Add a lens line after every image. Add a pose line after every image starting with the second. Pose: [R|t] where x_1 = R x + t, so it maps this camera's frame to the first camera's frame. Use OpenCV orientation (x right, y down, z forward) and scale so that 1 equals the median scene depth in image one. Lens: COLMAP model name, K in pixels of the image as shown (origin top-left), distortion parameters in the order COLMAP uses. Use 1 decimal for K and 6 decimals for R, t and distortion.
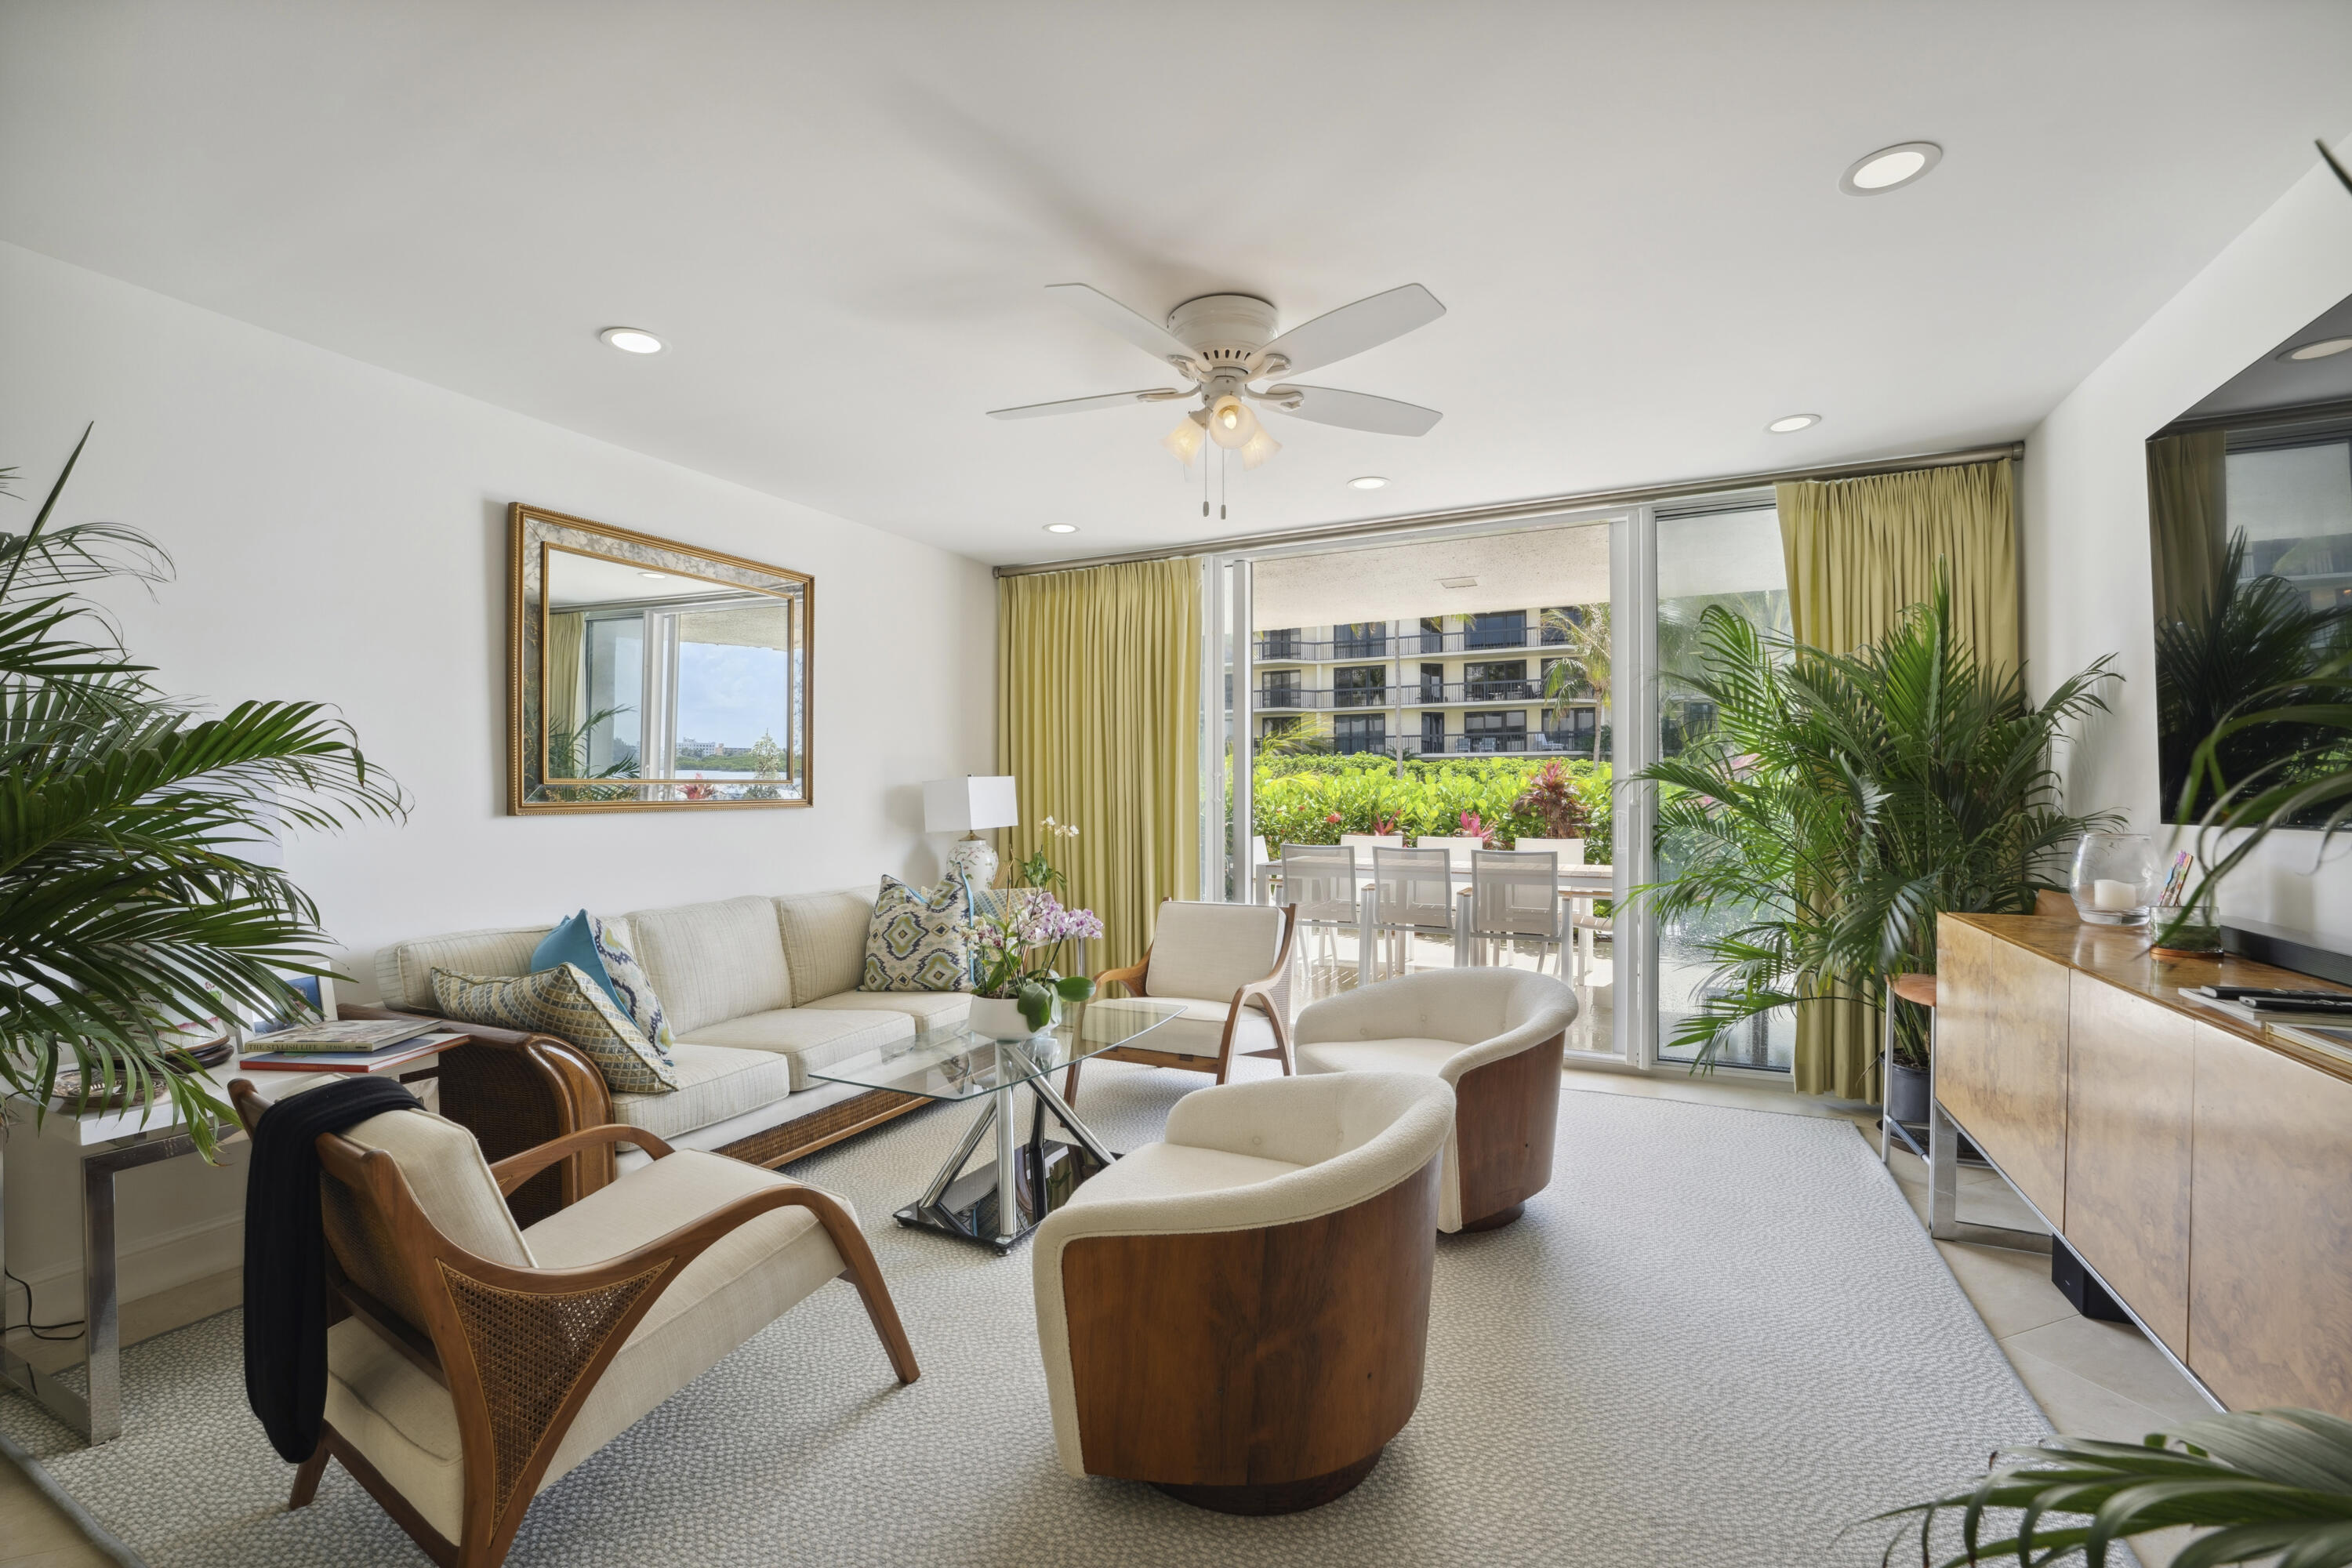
lens RADIAL K [[968.8, 0, 1177.7], [0, 968.8, 787.4], [0, 0, 1]] dist [-0.012862, -0.000675]
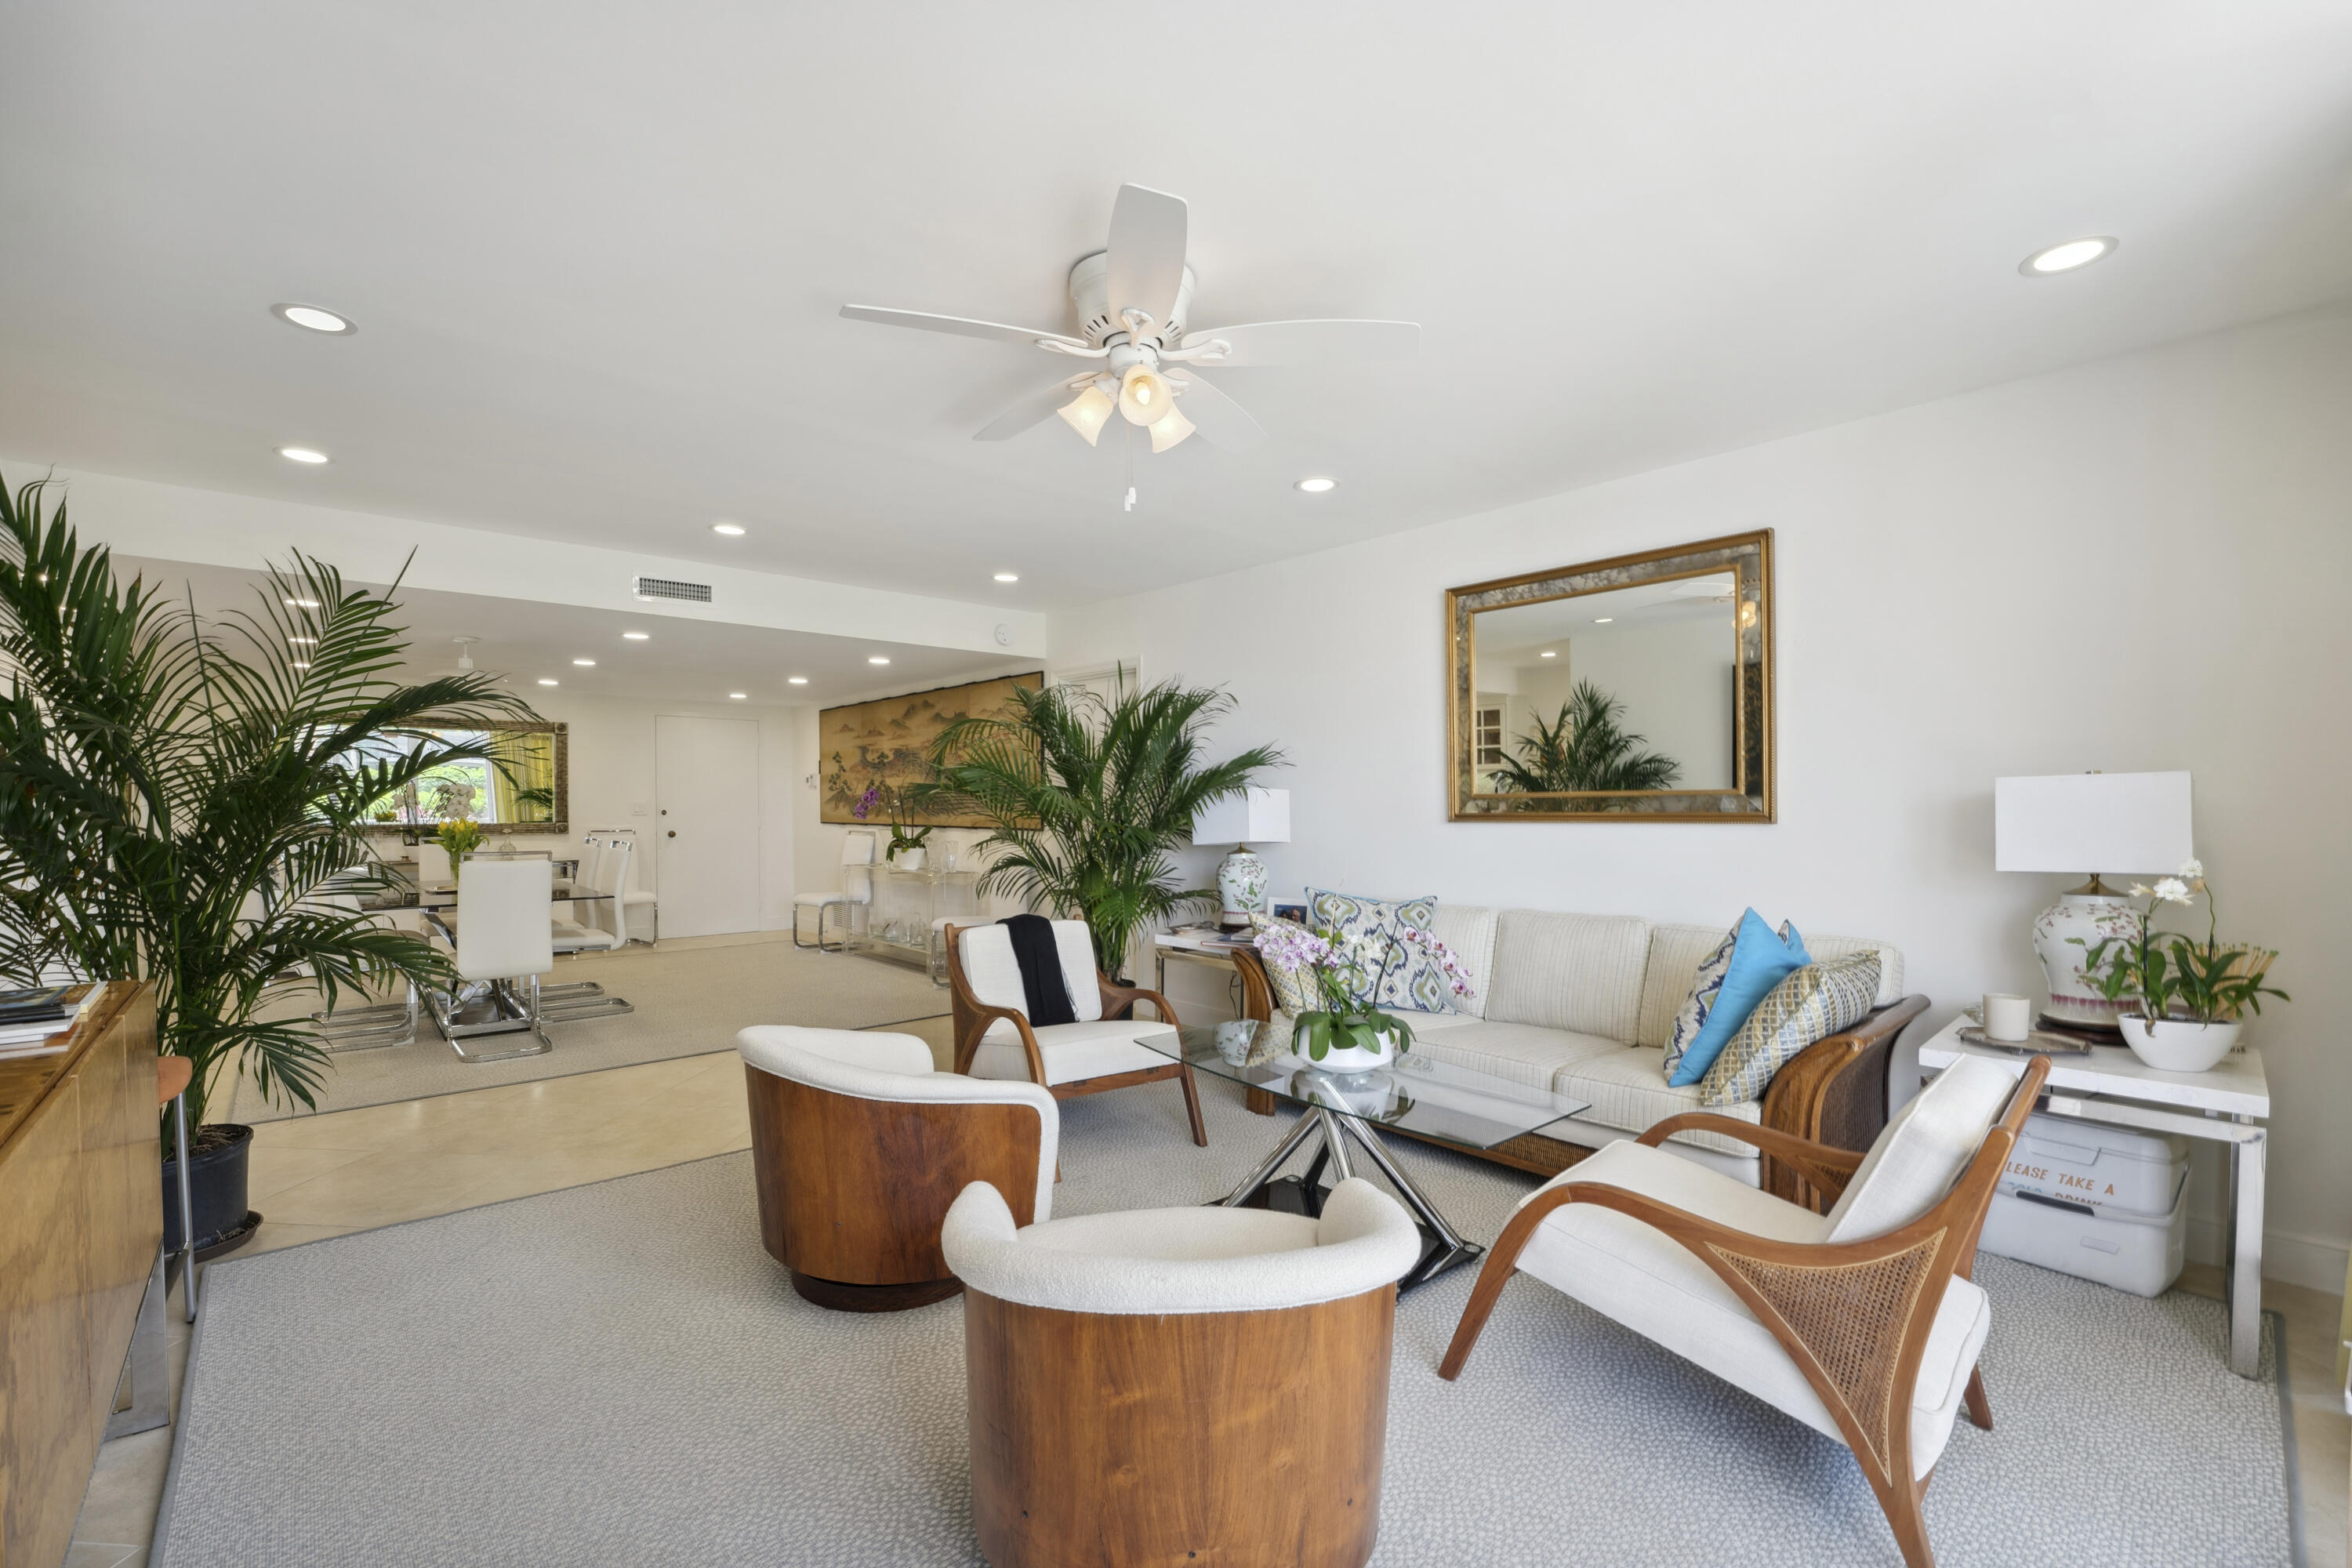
lens RADIAL K [[968.8, 0, 1166.3], [0, 968.8, 818.8], [0, 0, 1]] dist [-0.012862, -0.000675]
pose [[-0.360520, 0.017053, -0.932595, 0.610987], [0.007488, 0.999854, 0.015388, 0.001825], [0.932721, -0.001436, -0.360595, 0.951900]]
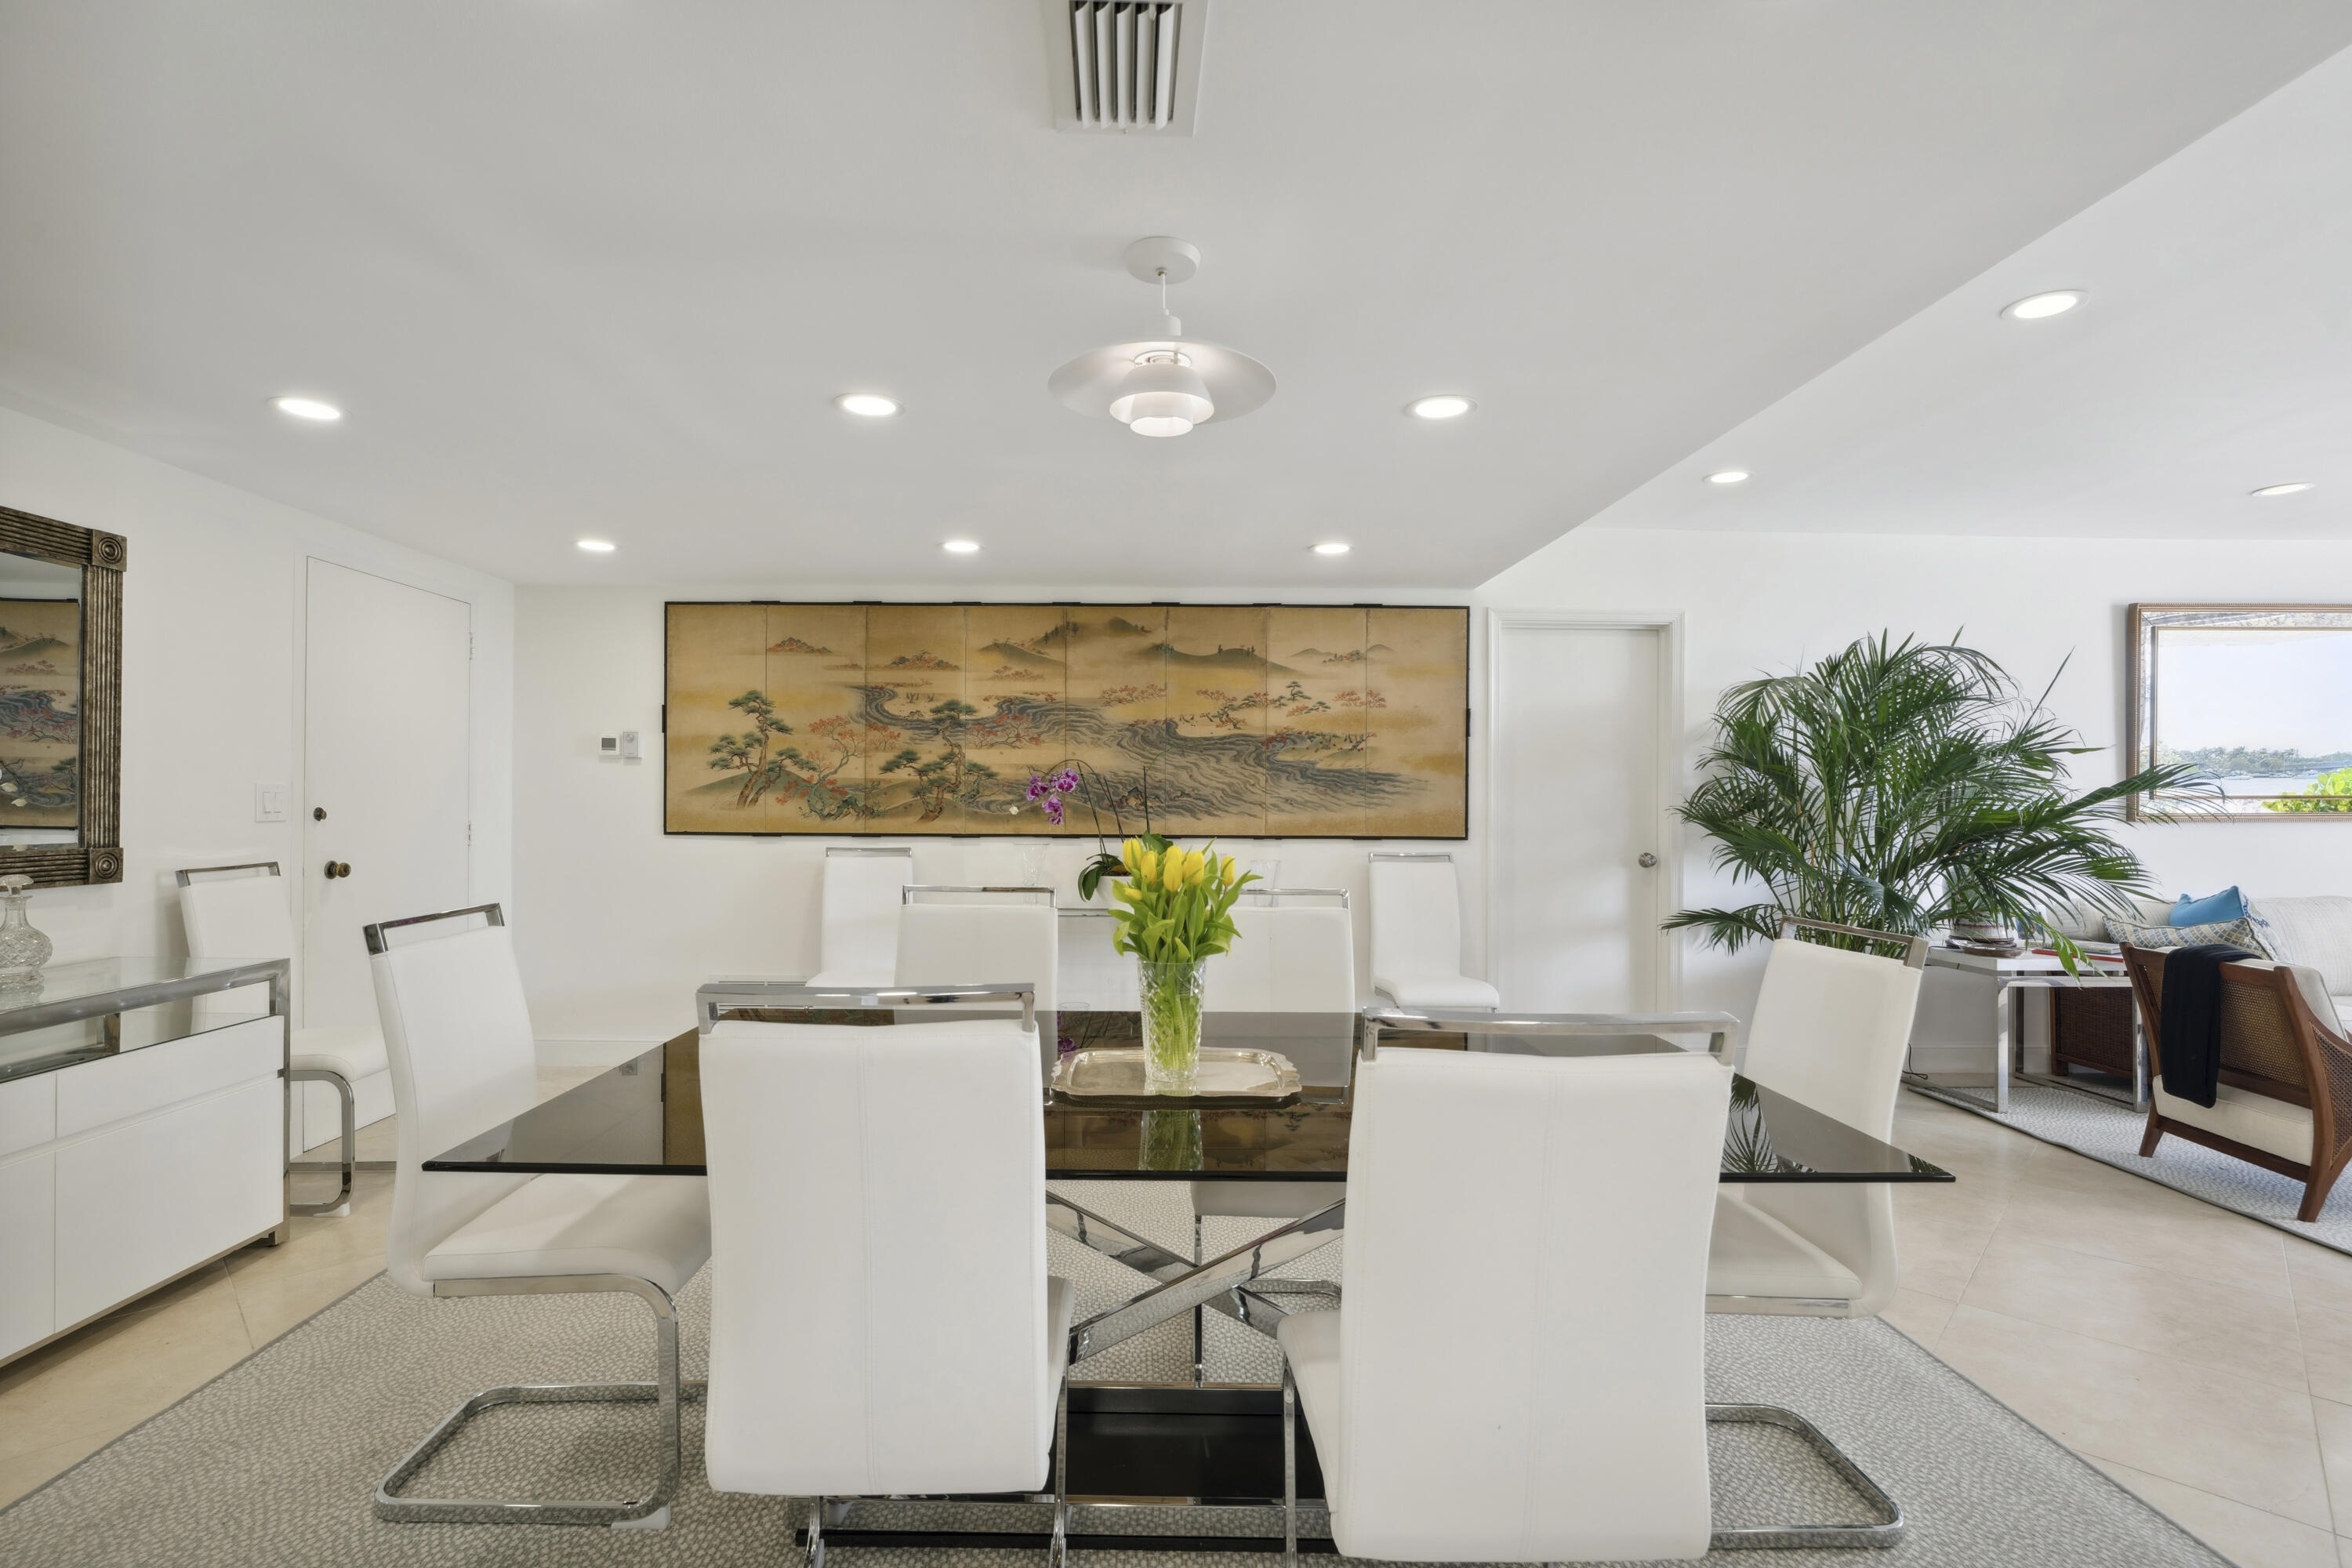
lens RADIAL K [[1094.7, 0, 1180.4], [0, 1094.7, 797.4], [0, 0, 1]] dist [-0.013988, 0.000125]
pose [[0.444129, 0.003445, -0.895956, 0.103721], [-0.002381, 0.999994, 0.002664, -0.006352], [0.895960, 0.000950, 0.444134, -0.848572]]
